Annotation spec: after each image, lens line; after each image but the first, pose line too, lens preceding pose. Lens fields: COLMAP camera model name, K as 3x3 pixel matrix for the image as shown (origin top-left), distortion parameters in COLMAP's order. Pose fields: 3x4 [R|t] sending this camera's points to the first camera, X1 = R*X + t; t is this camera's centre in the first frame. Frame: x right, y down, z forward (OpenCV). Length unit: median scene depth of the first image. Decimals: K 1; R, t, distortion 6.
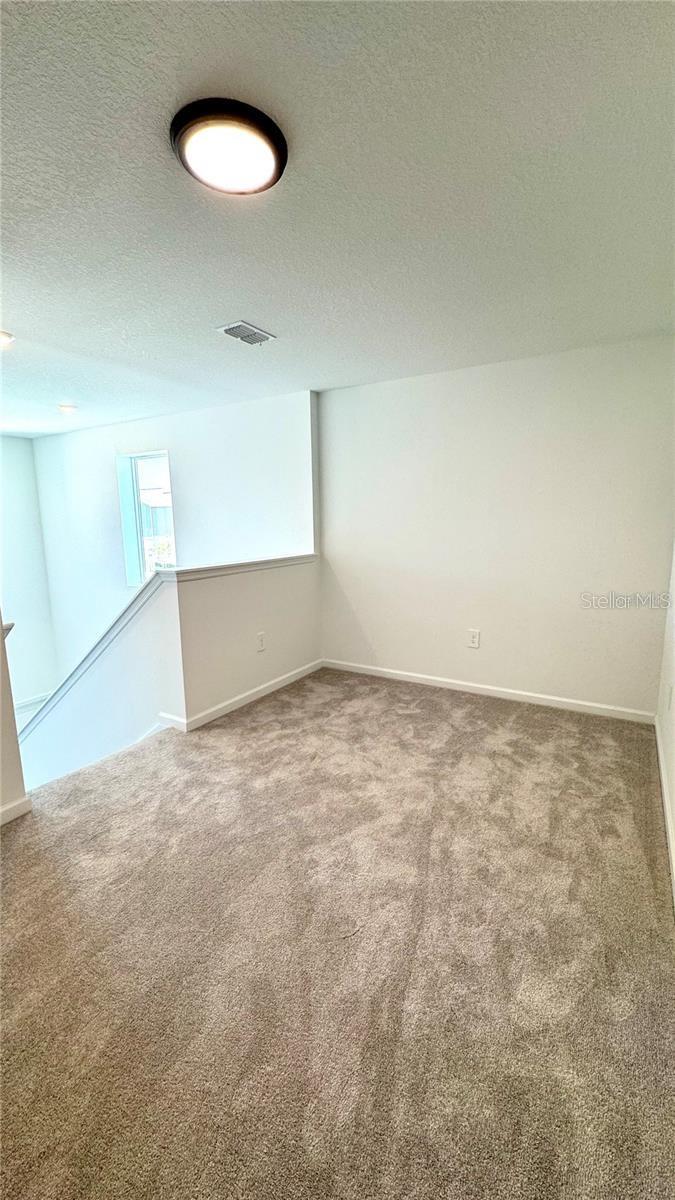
lens RADIAL K [[478.8, 0, 337.5], [0, 478.8, 600.0], [0, 0, 1]] dist [-0.000702, -0.000083]
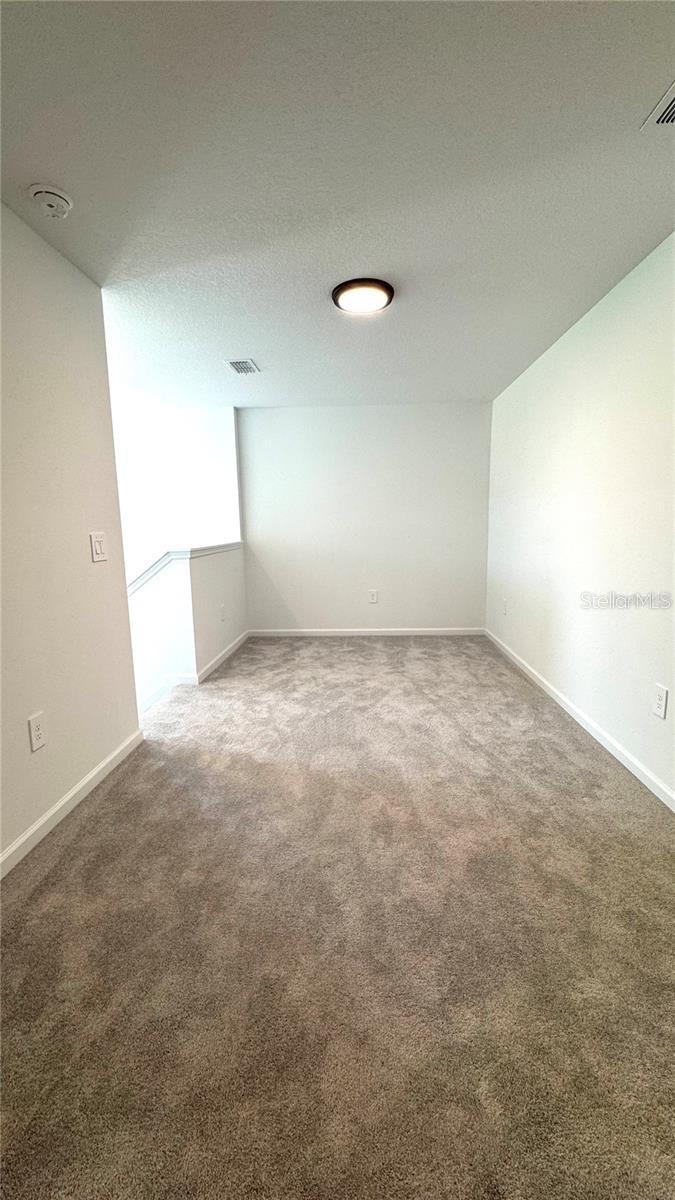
lens RADIAL K [[478.8, 0, 337.5], [0, 478.8, 600.0], [0, 0, 1]] dist [-0.000702, -0.000083]
pose [[0.883452, -0.080175, 0.461611, -0.713467], [0.088267, 0.996089, 0.004077, 0.119022], [-0.460133, 0.037143, 0.887073, -0.309817]]
